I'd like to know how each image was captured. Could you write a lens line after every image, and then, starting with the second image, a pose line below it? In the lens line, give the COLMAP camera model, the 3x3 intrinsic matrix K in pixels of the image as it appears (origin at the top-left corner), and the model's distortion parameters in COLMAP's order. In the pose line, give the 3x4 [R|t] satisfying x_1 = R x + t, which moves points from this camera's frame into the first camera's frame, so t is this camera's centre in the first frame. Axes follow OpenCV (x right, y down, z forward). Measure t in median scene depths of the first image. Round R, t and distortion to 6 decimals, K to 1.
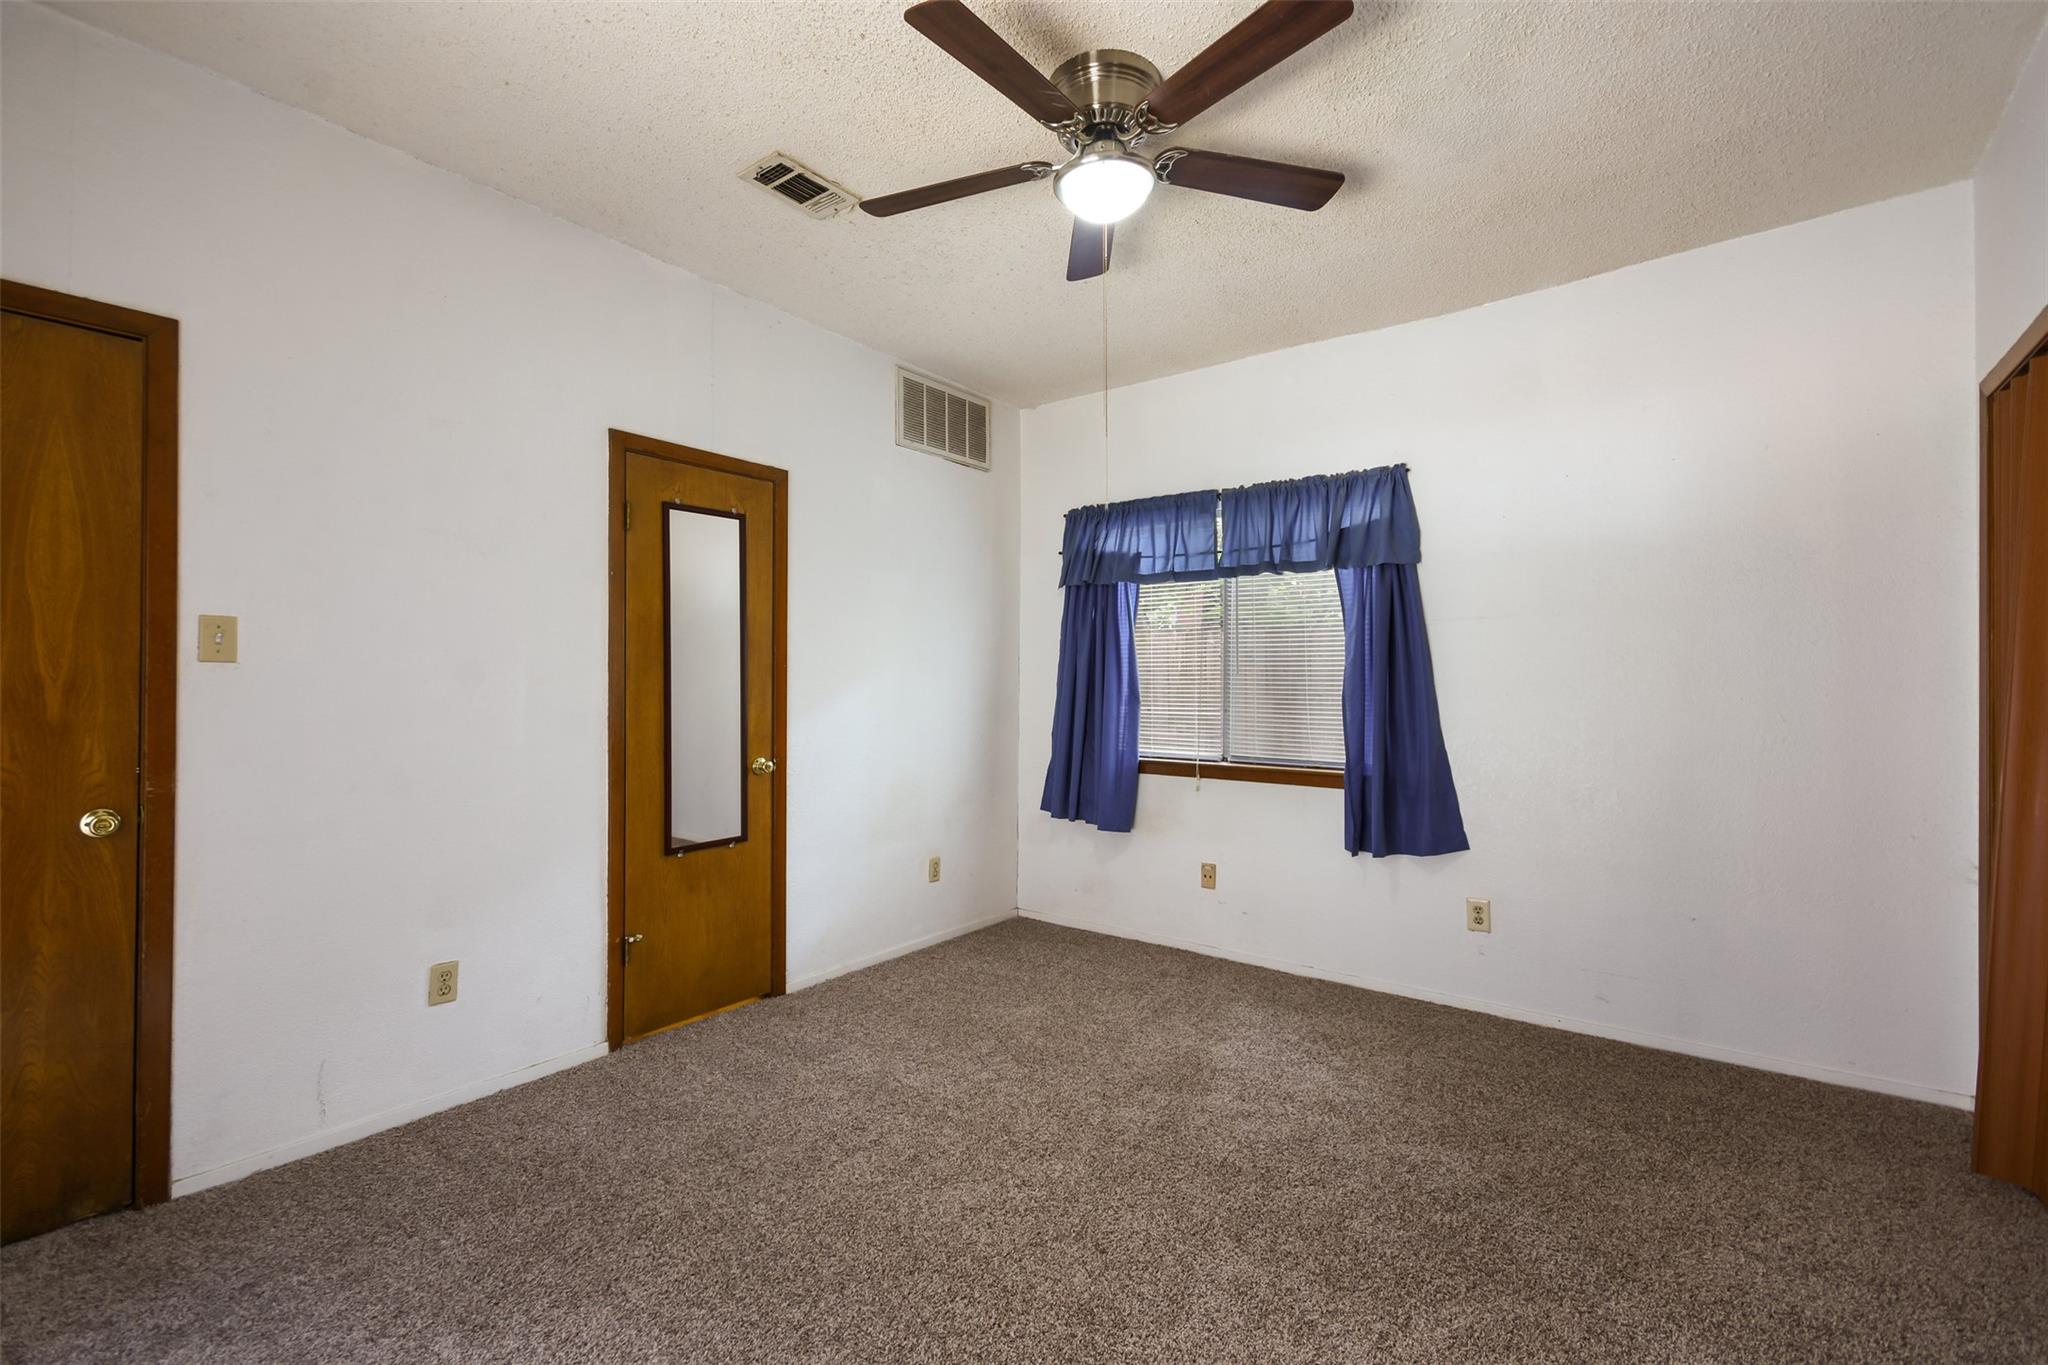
lens RADIAL K [[895.5, 0, 1010.3], [0, 895.5, 679.9], [0, 0, 1]] dist [0.001953, -0.006279]
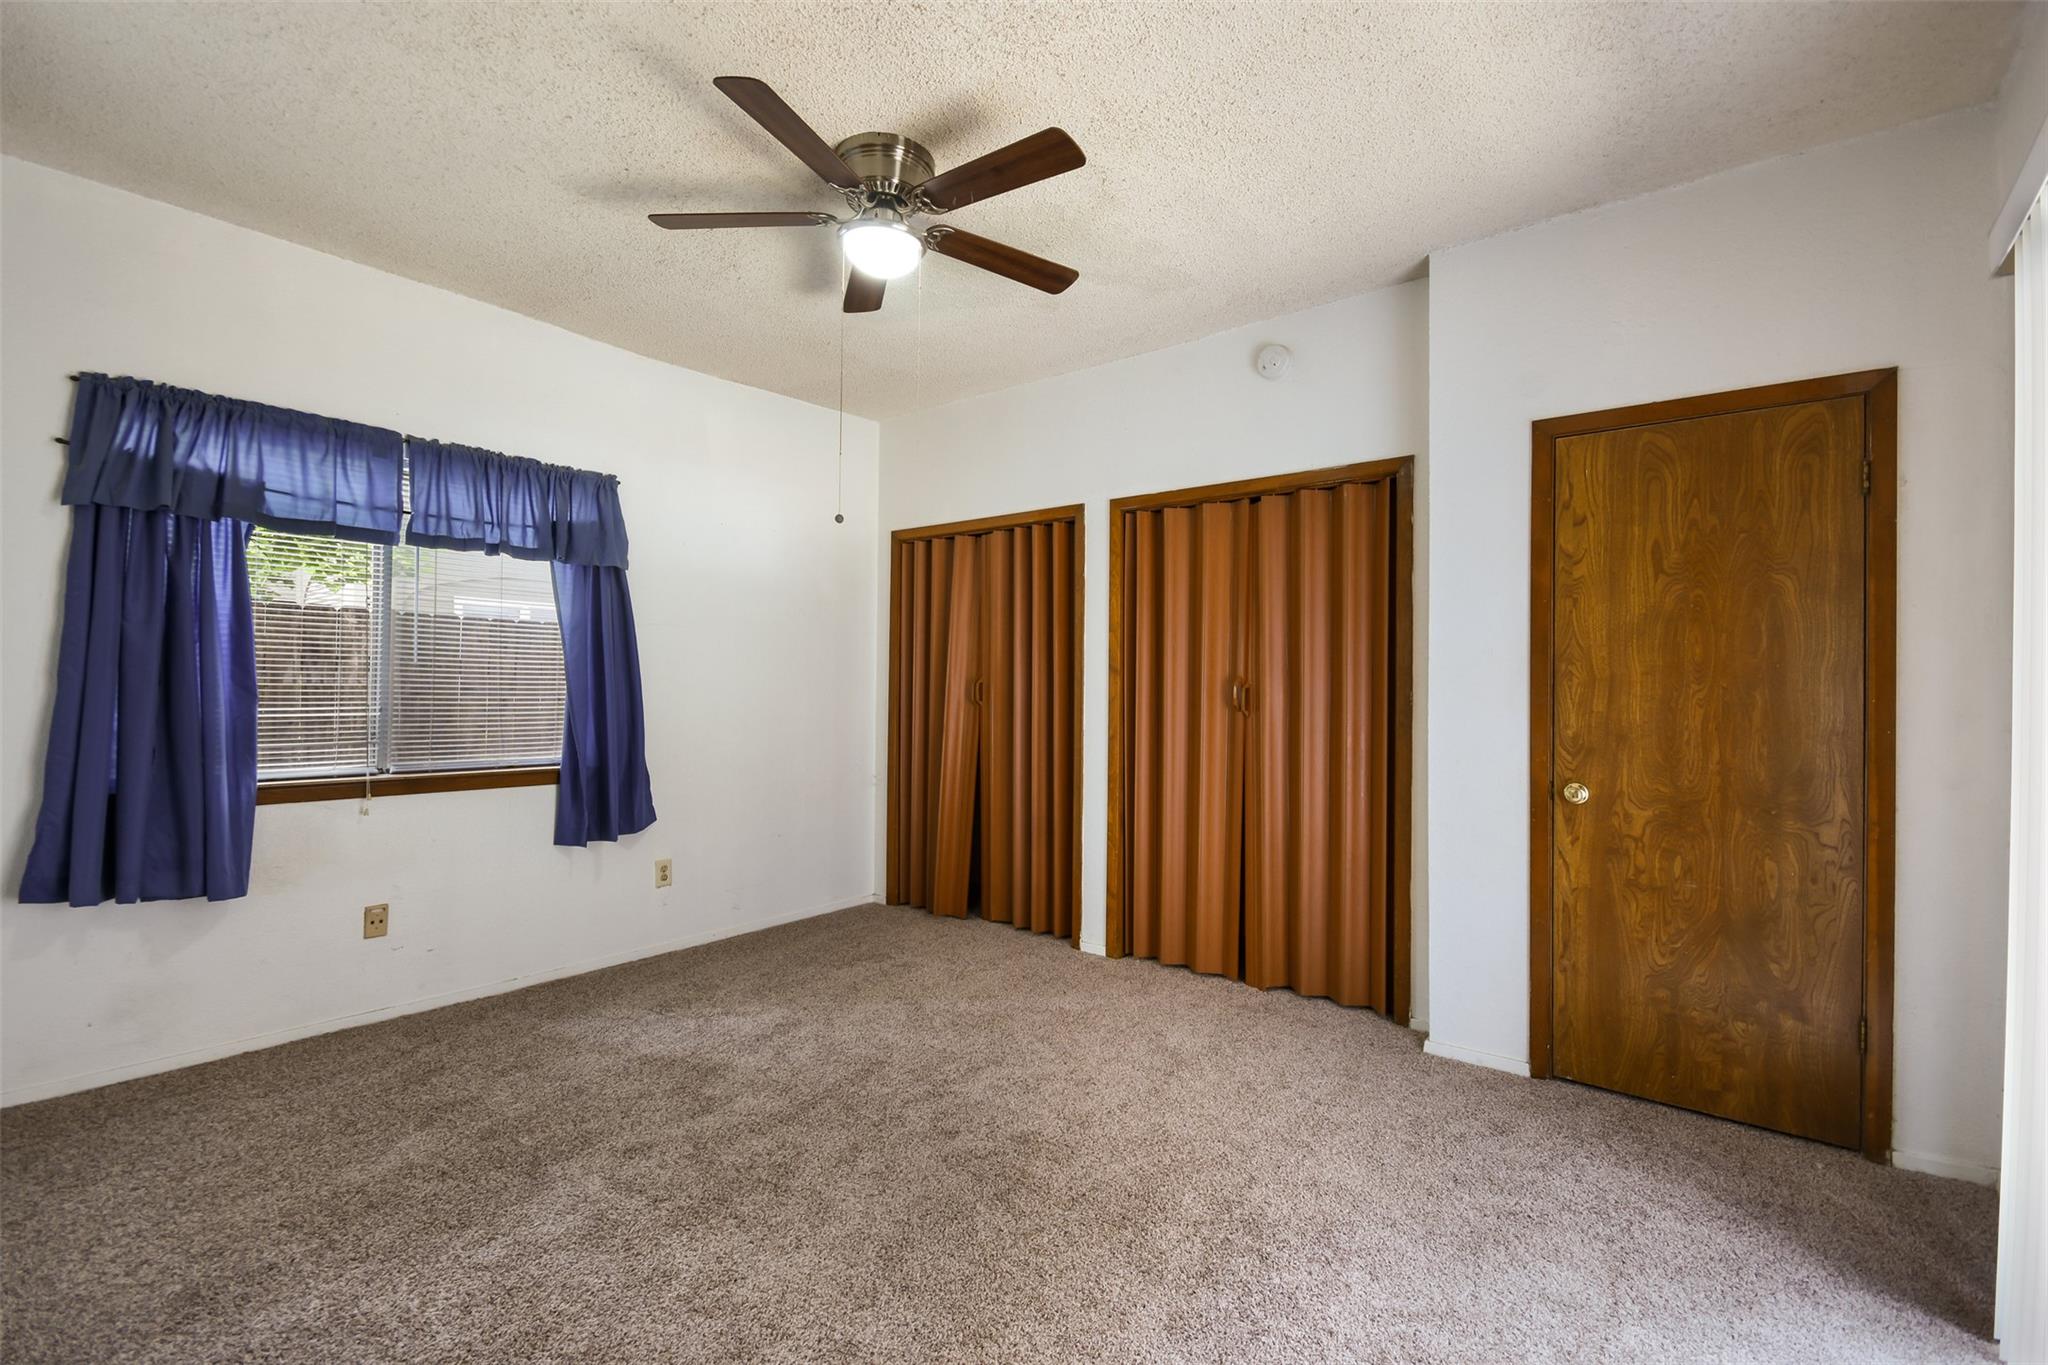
lens RADIAL K [[895.5, 0, 1010.3], [0, 895.5, 679.9], [0, 0, 1]] dist [0.001953, -0.006279]
pose [[0.009693, 0.004315, 0.999944, -0.631119], [-0.017884, 0.999831, -0.004141, 0.001454], [-0.999793, -0.017843, 0.009768, 0.499869]]
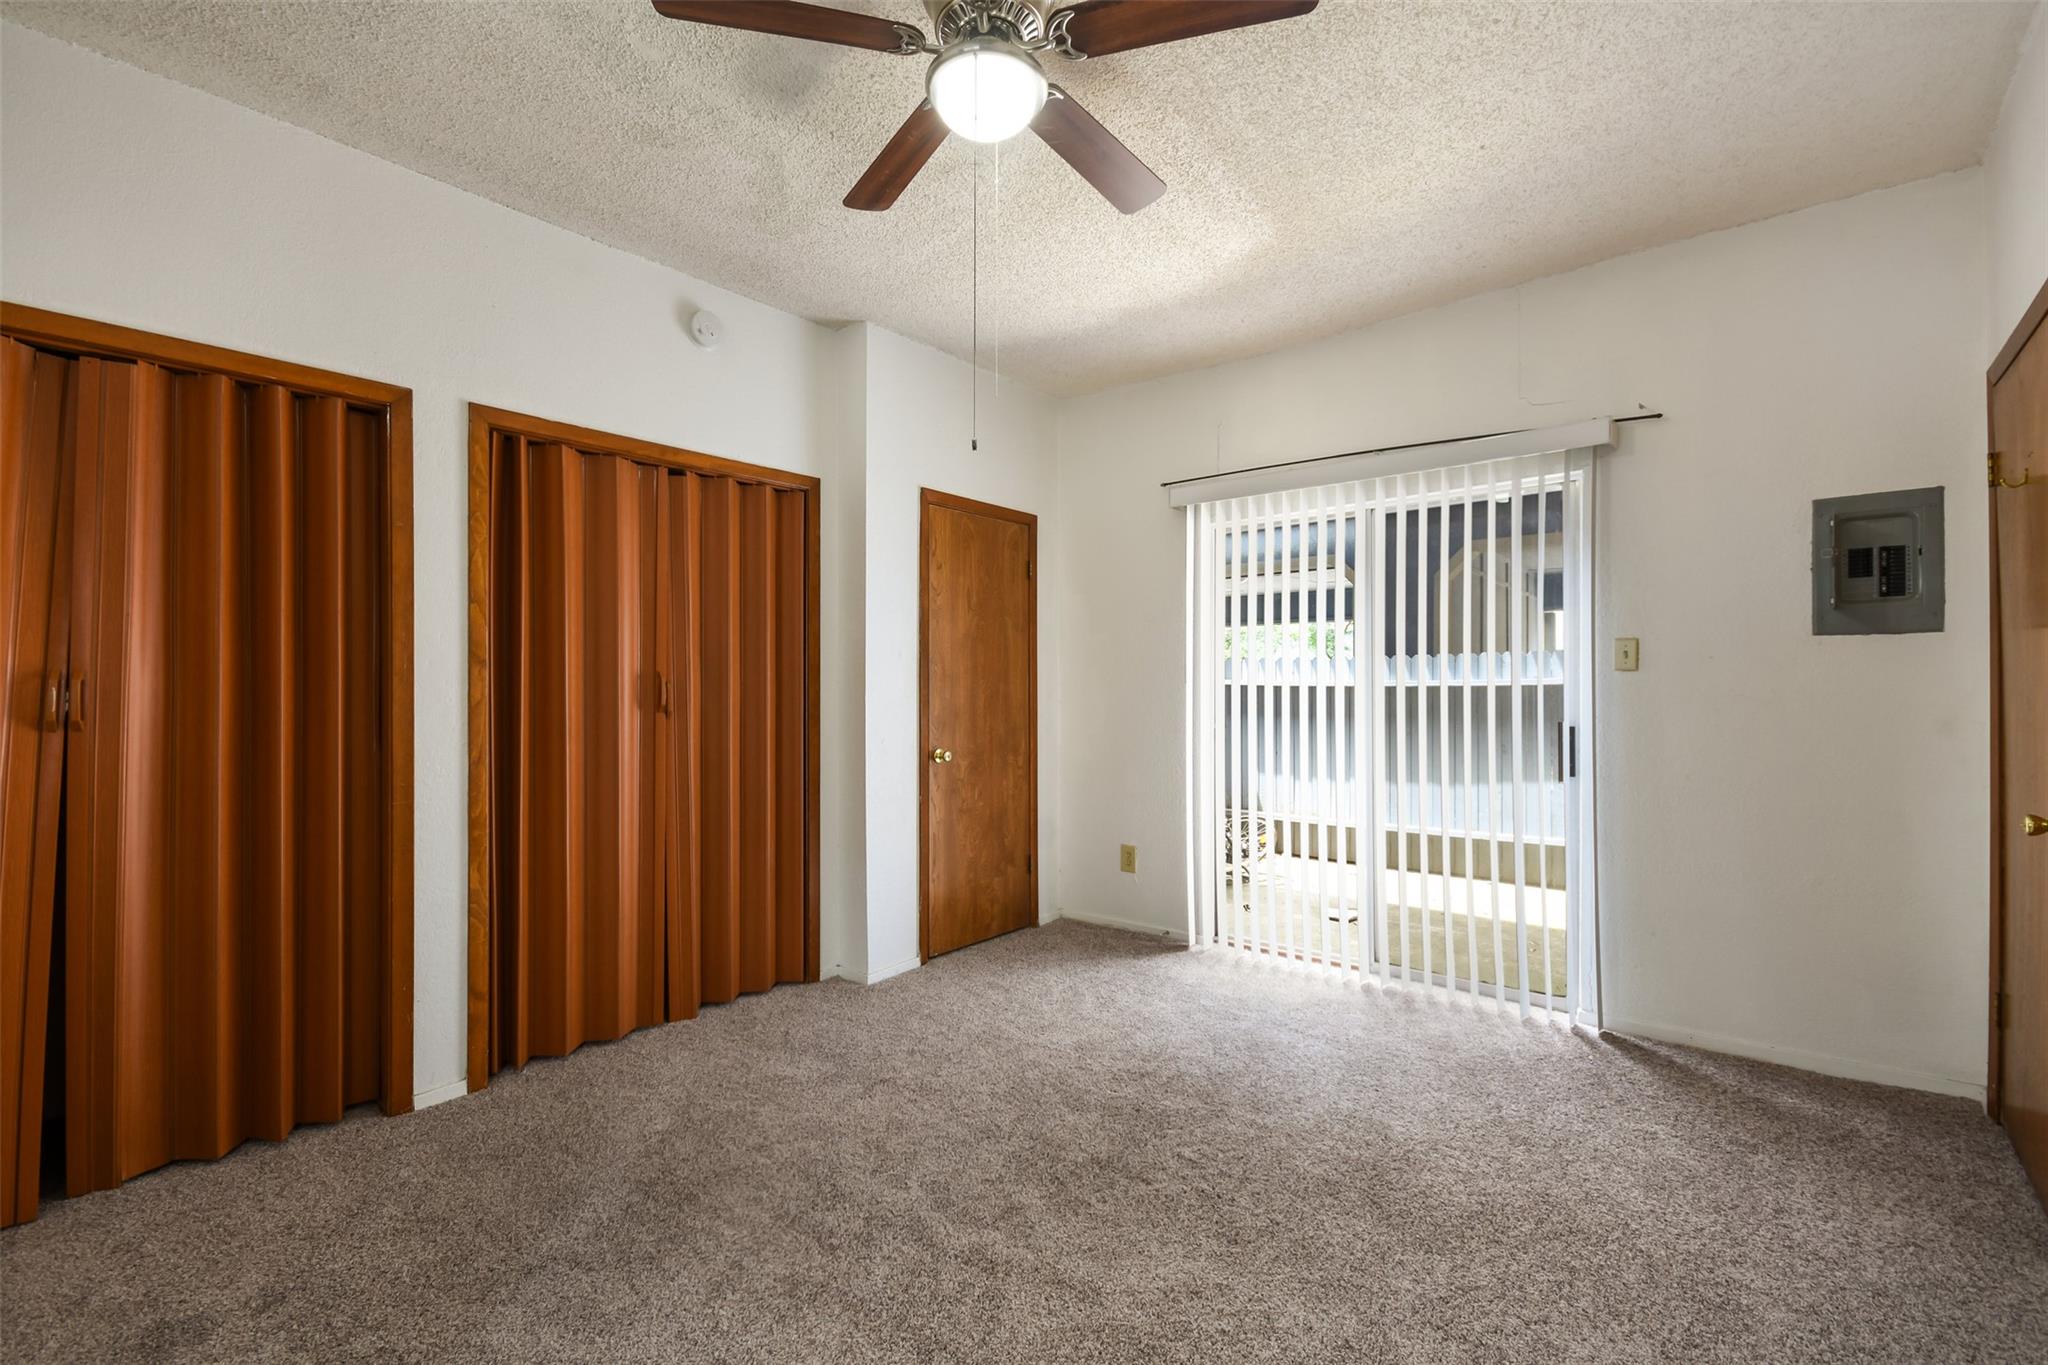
lens RADIAL K [[895.5, 0, 1010.3], [0, 895.5, 679.9], [0, 0, 1]] dist [0.001953, -0.006279]
pose [[-0.999870, 0.001088, 0.016081, 0.046674], [0.000860, 0.999899, -0.014201, 0.010006], [-0.016095, -0.014185, -0.999770, 1.136005]]
